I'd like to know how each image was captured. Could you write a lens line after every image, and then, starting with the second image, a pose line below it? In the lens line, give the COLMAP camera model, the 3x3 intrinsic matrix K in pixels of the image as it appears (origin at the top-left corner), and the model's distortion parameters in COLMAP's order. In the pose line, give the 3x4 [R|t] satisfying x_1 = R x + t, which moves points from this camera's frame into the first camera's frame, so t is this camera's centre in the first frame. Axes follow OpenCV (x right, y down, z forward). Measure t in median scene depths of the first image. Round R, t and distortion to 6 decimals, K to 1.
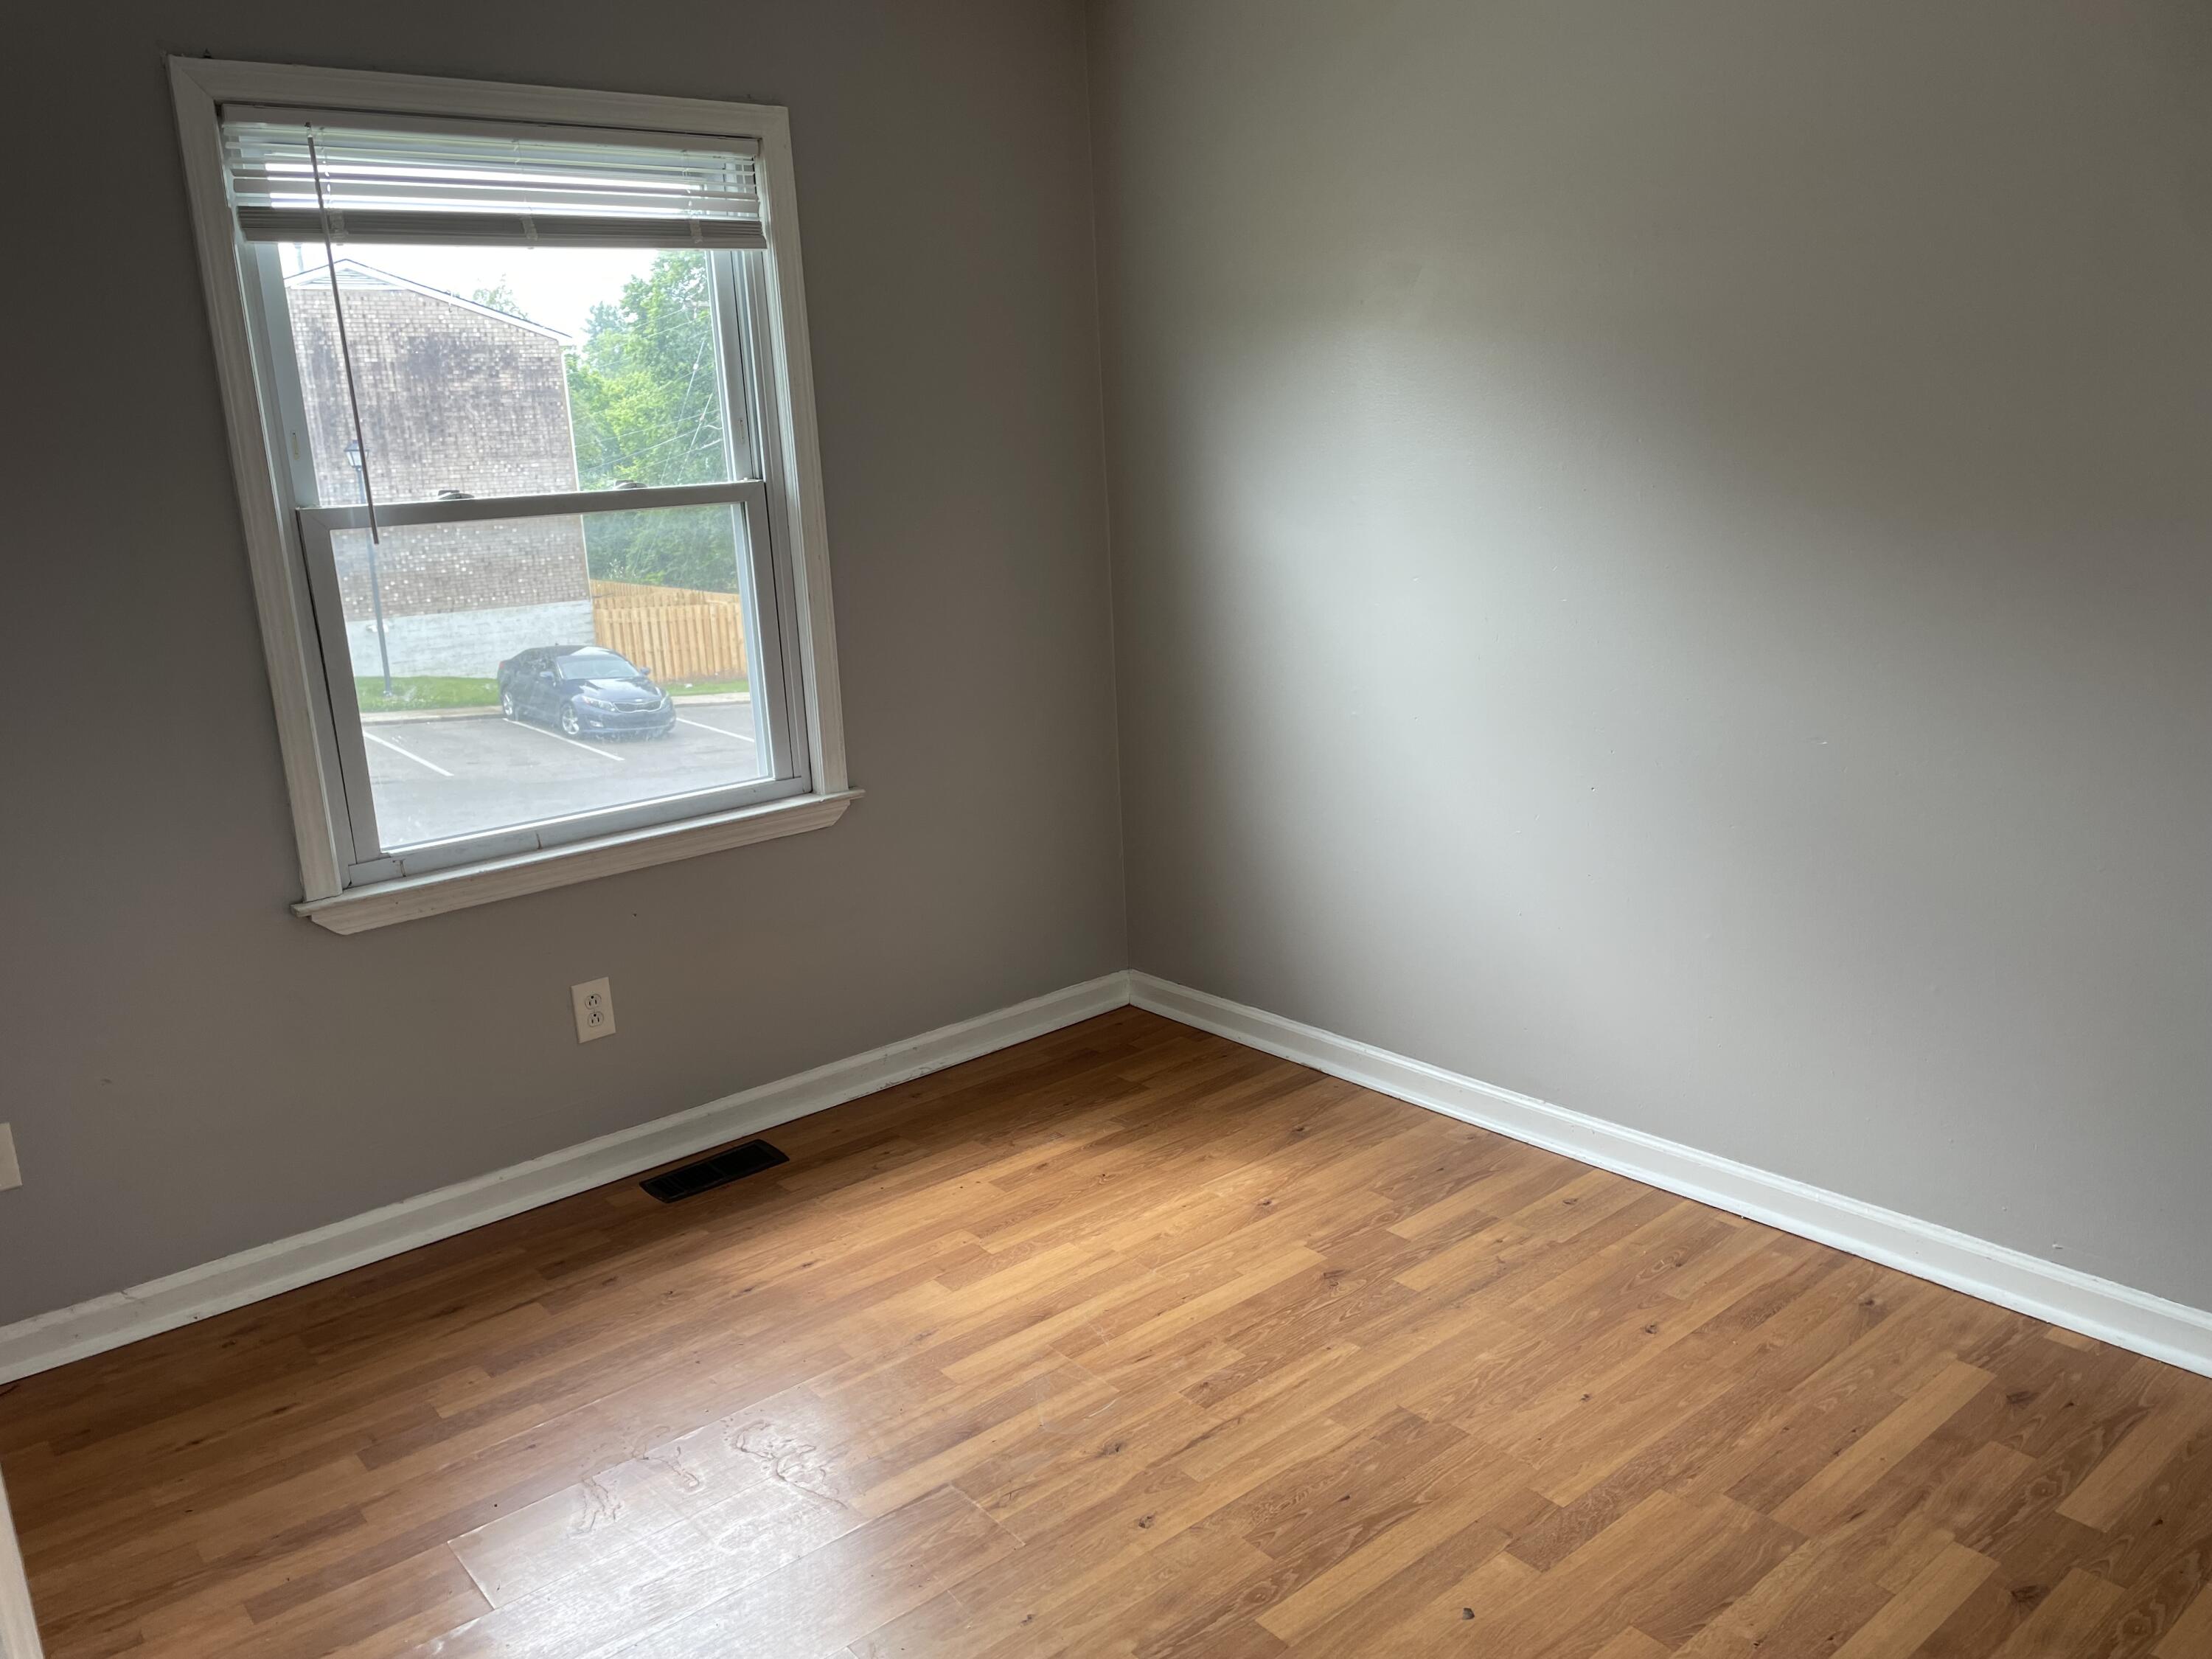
lens RADIAL K [[1650.9, 0, 1107.5], [0, 1650.9, 808.2], [0, 0, 1]] dist [0.018335, -0.032660]
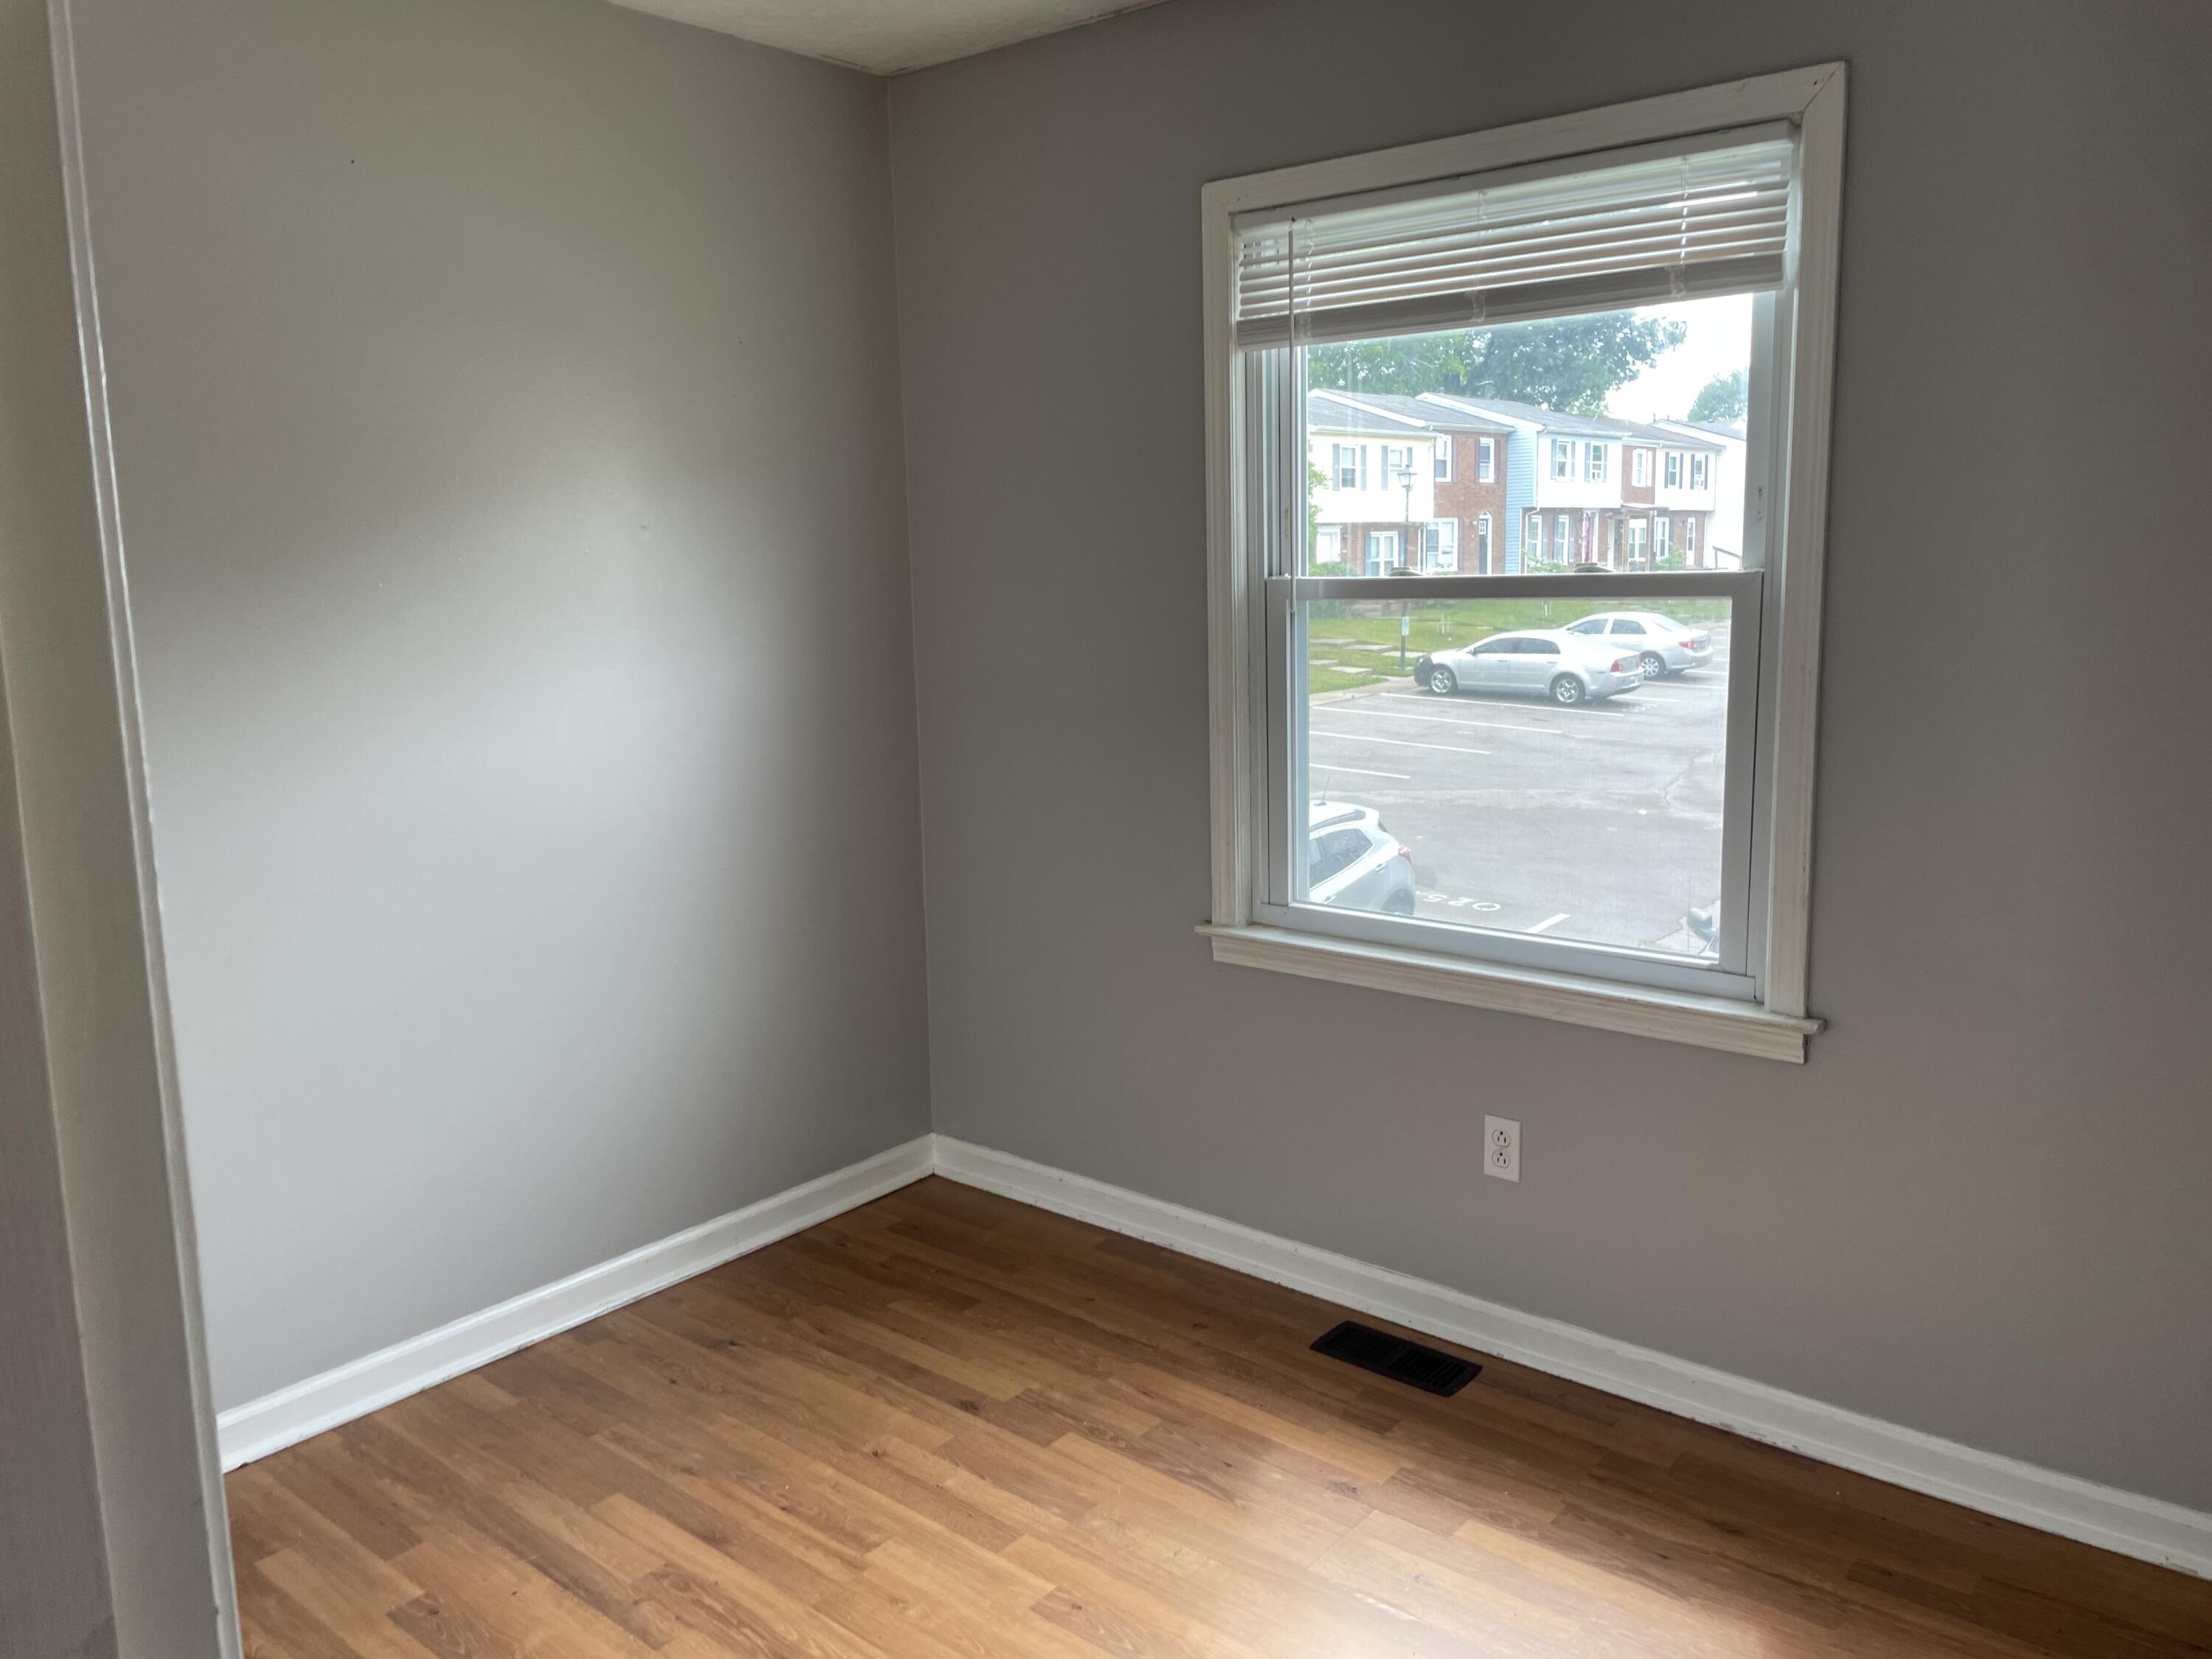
lens RADIAL K [[1650.9, 0, 1117.1], [0, 1650.9, 797.1], [0, 0, 1]] dist [0.018335, -0.032660]
pose [[0.199217, 0.196600, -0.960032, 0.490928], [-0.210138, 0.965450, 0.154104, -0.163055], [0.957160, 0.171039, 0.233648, 0.590181]]
